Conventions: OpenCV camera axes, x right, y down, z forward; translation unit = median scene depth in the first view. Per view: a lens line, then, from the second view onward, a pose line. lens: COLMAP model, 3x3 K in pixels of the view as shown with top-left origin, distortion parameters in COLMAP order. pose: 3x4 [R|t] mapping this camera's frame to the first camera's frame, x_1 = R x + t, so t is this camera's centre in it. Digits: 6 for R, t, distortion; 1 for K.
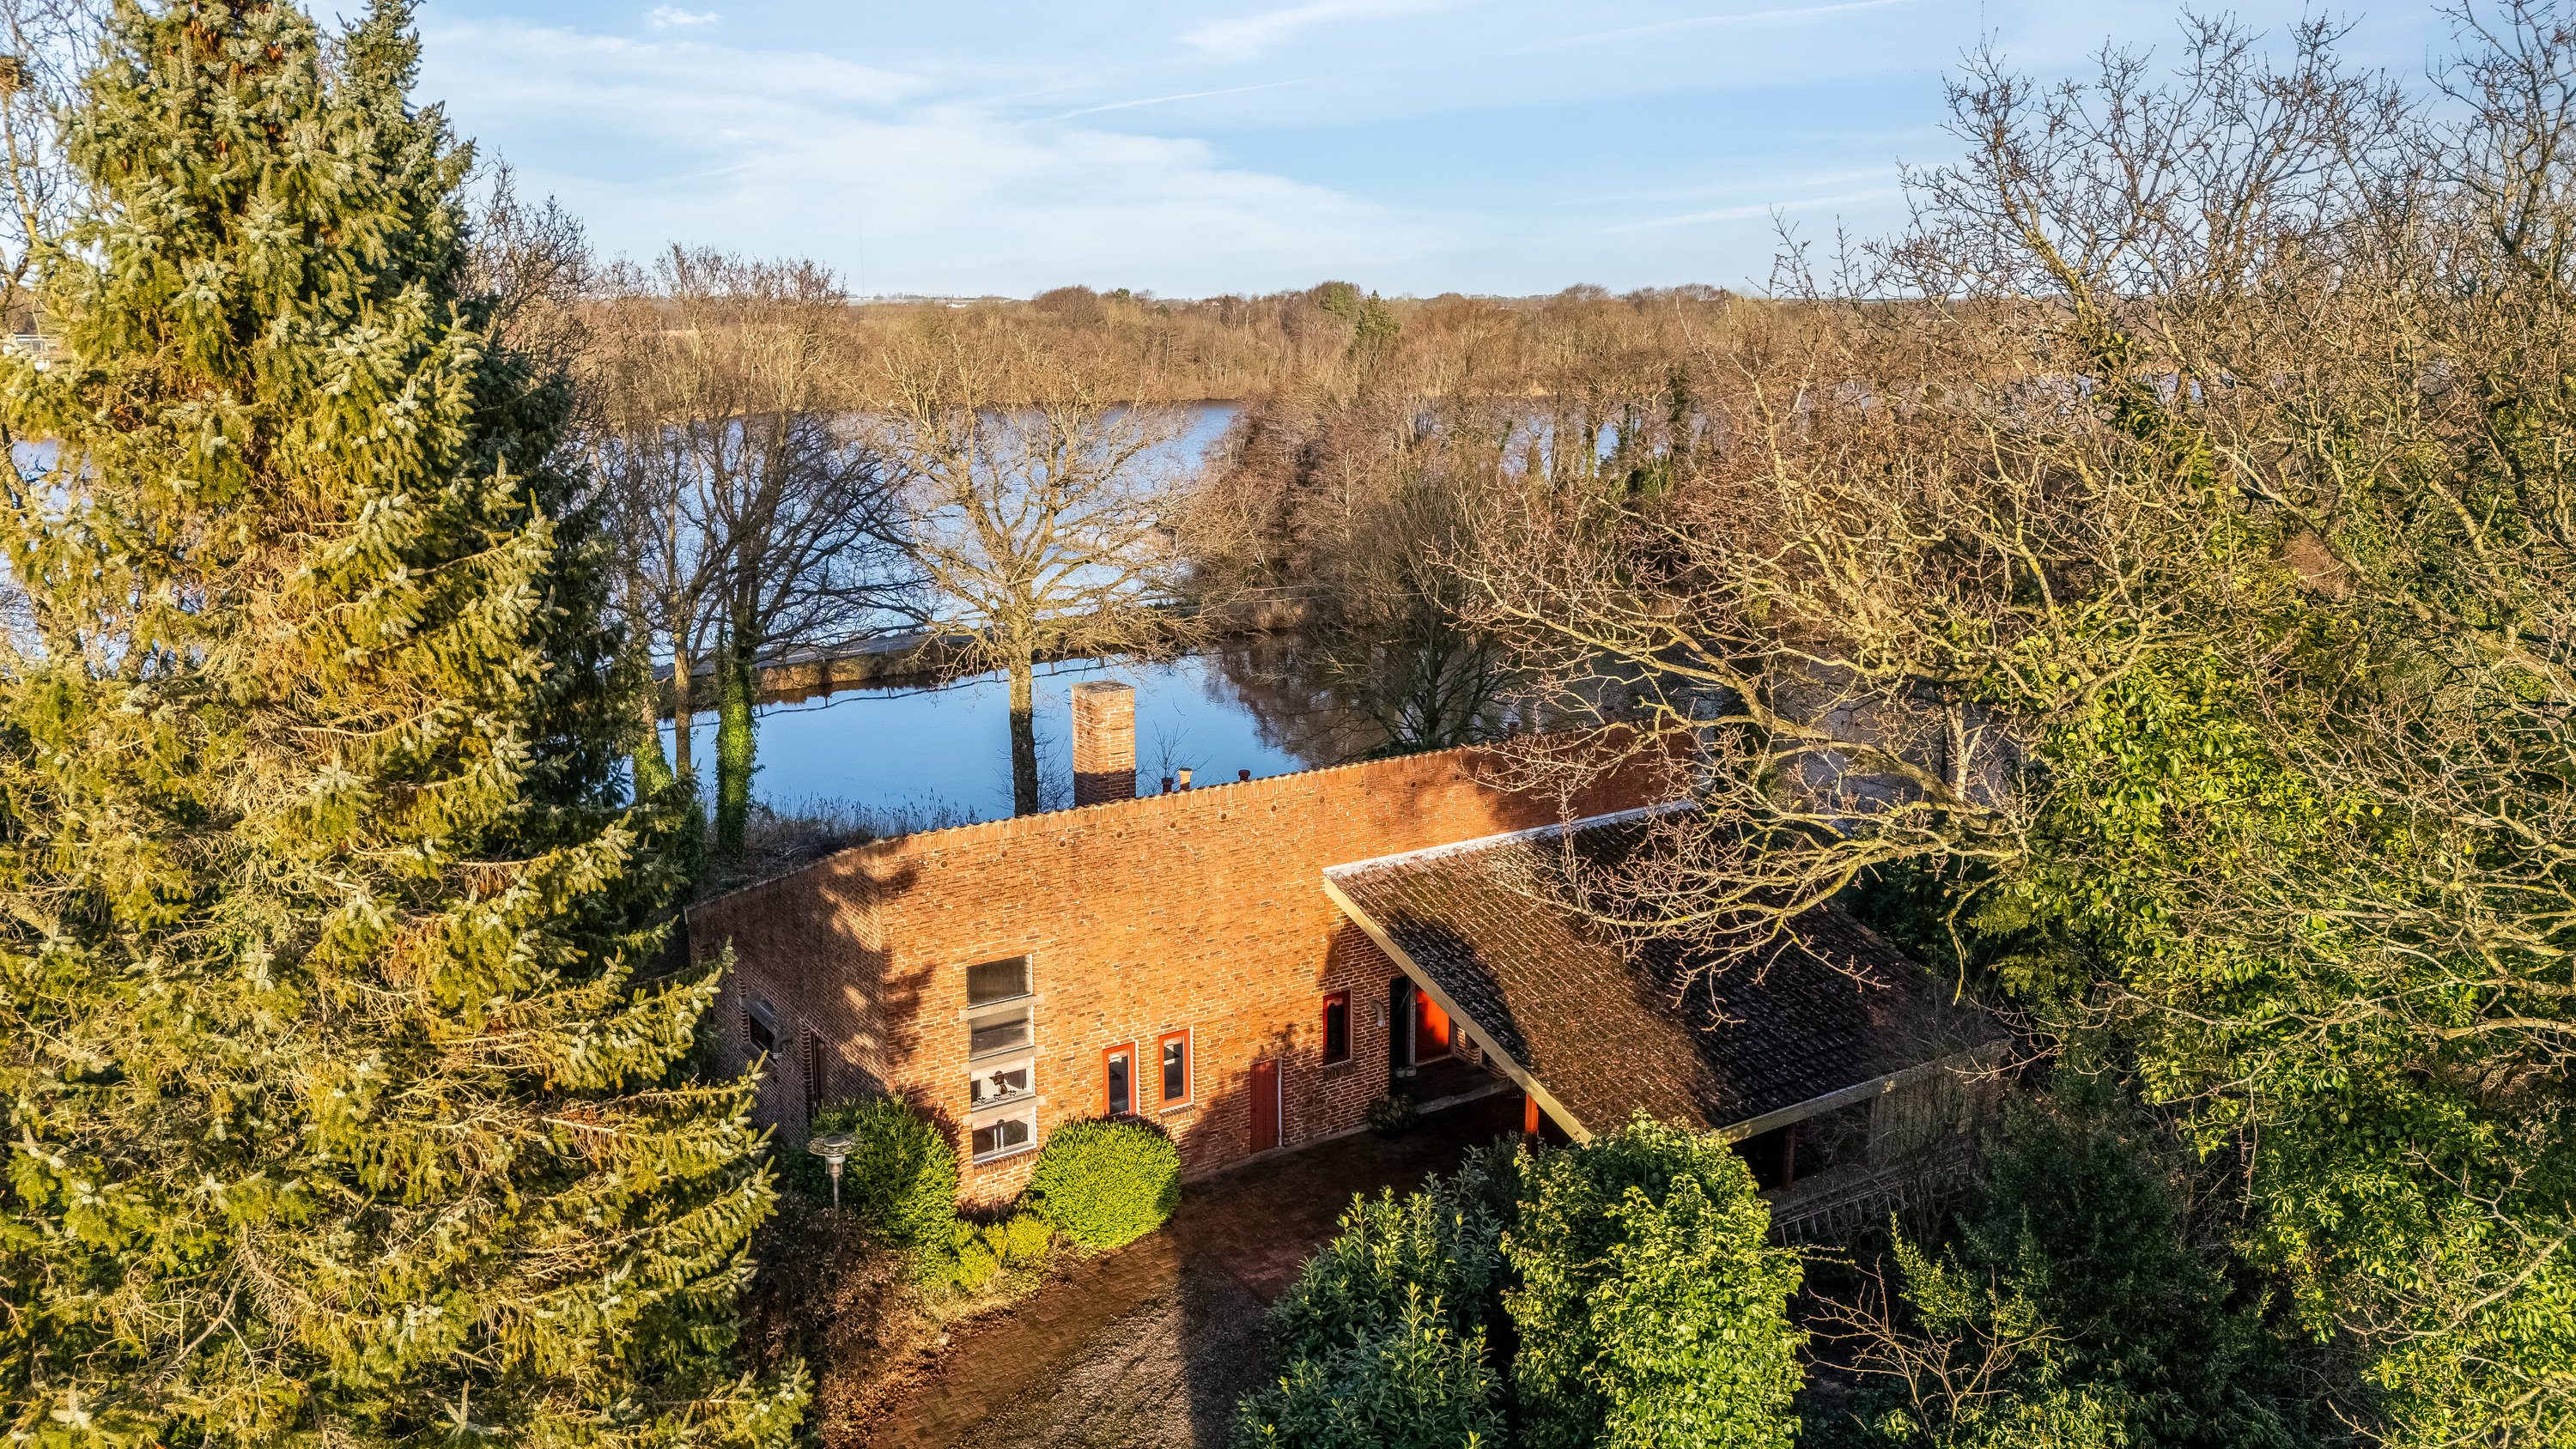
lens RADIAL K [[1934.3, 0, 1288.0], [0, 1934.3, 724.5], [0, 0, 1]] dist [0.028206, -0.006475]
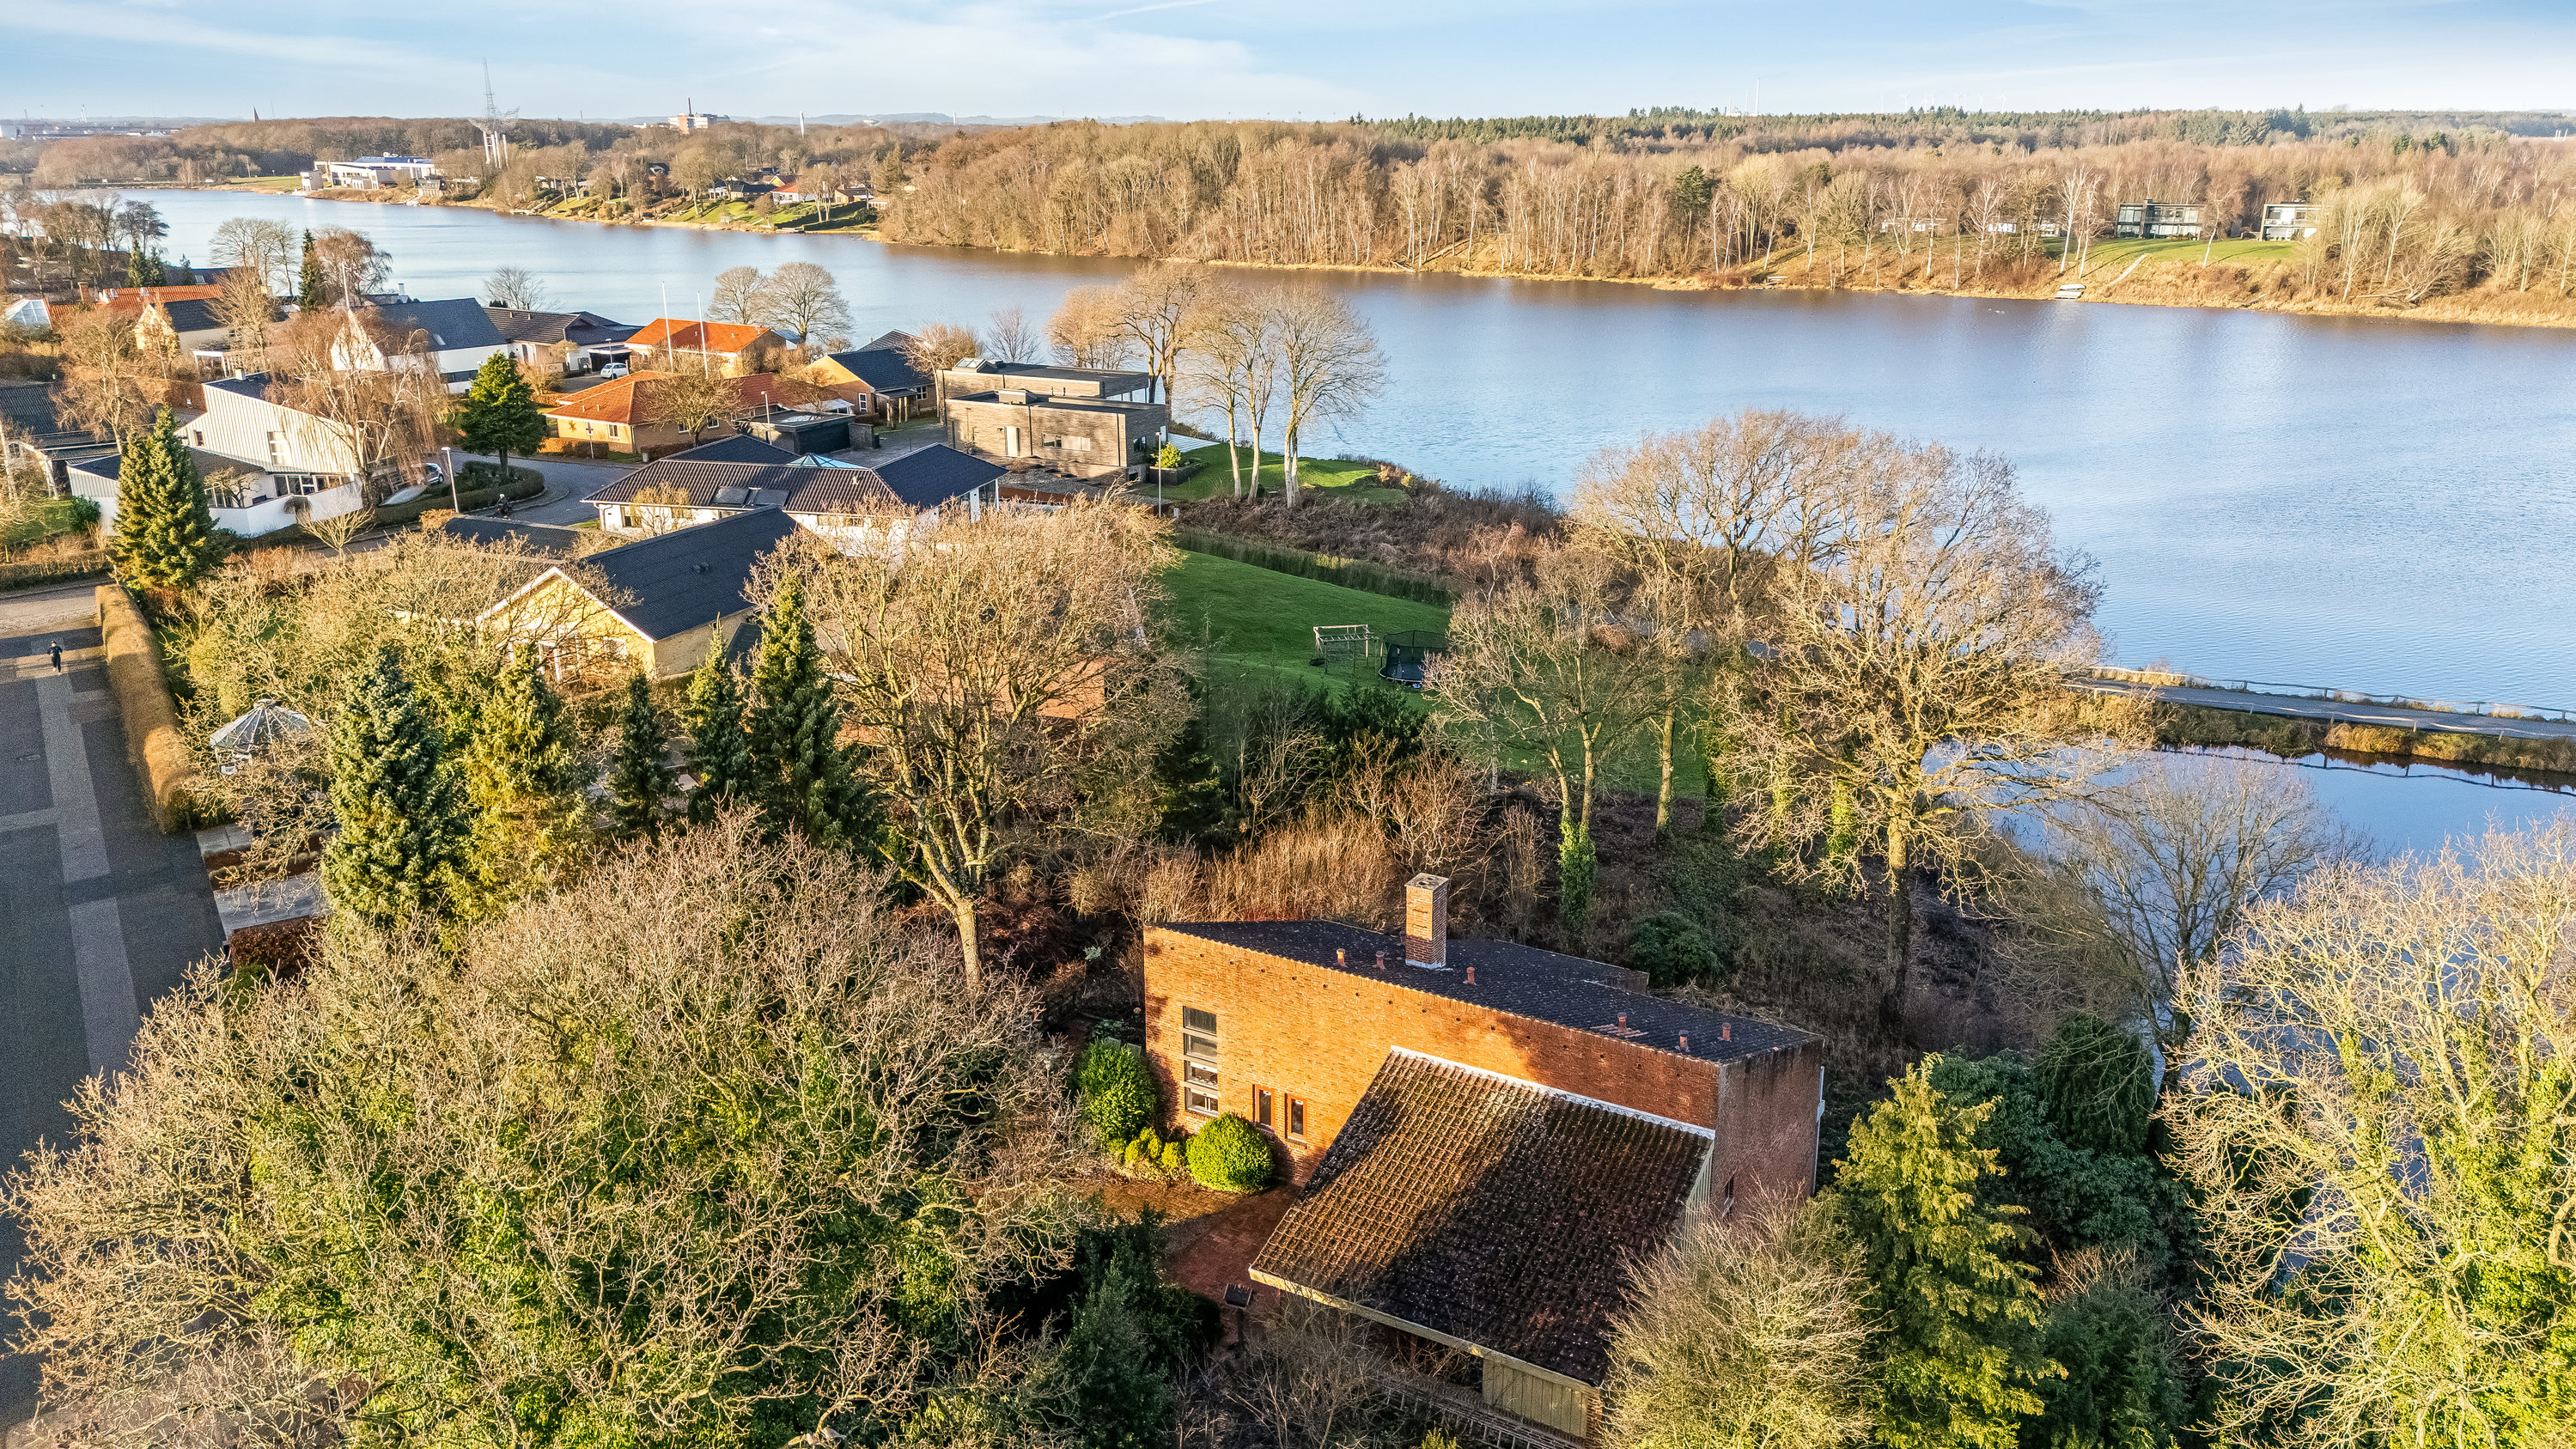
lens RADIAL K [[1934.5, 0, 1288.0], [0, 1934.5, 724.5], [0, 0, 1]] dist [0.028206, -0.006475]
pose [[0.420350, 0.270589, -0.866076, 1.347545], [-0.180436, 0.960364, 0.212473, -0.520587], [0.889241, 0.066959, 0.452513, 0.235904]]
